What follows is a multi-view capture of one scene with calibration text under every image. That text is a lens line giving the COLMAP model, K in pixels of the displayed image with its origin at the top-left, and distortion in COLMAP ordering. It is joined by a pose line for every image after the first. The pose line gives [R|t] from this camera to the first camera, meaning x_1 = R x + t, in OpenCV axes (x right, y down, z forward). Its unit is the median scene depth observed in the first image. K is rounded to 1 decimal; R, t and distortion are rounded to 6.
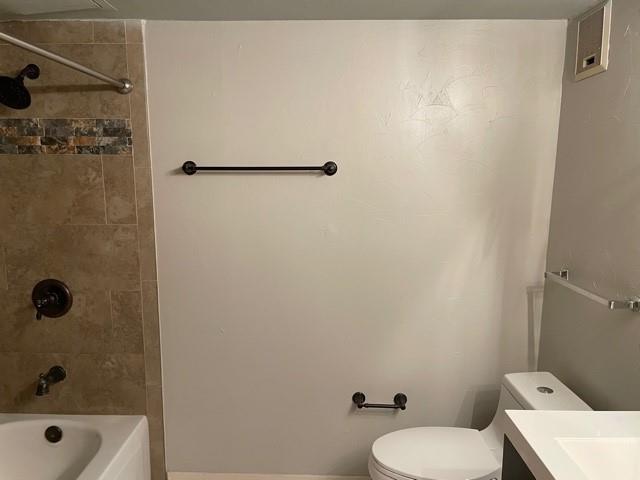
lens RADIAL K [[481.5, 0, 316.5], [0, 481.5, 245.7], [0, 0, 1]] dist [0.060847, -0.089465]
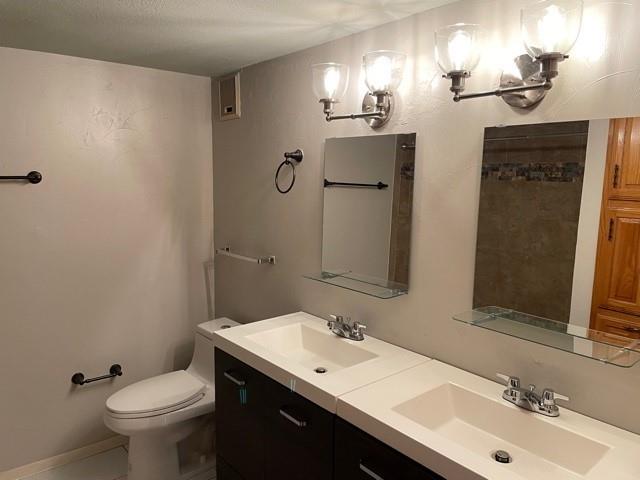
lens RADIAL K [[481.5, 0, 309.6], [0, 481.5, 227.7], [0, 0, 1]] dist [0.060847, -0.089465]
pose [[0.751381, -0.064551, 0.656703, -0.366498], [0.098043, 0.995079, -0.014366, 0.052095], [-0.652544, 0.075179, 0.754012, -0.390184]]
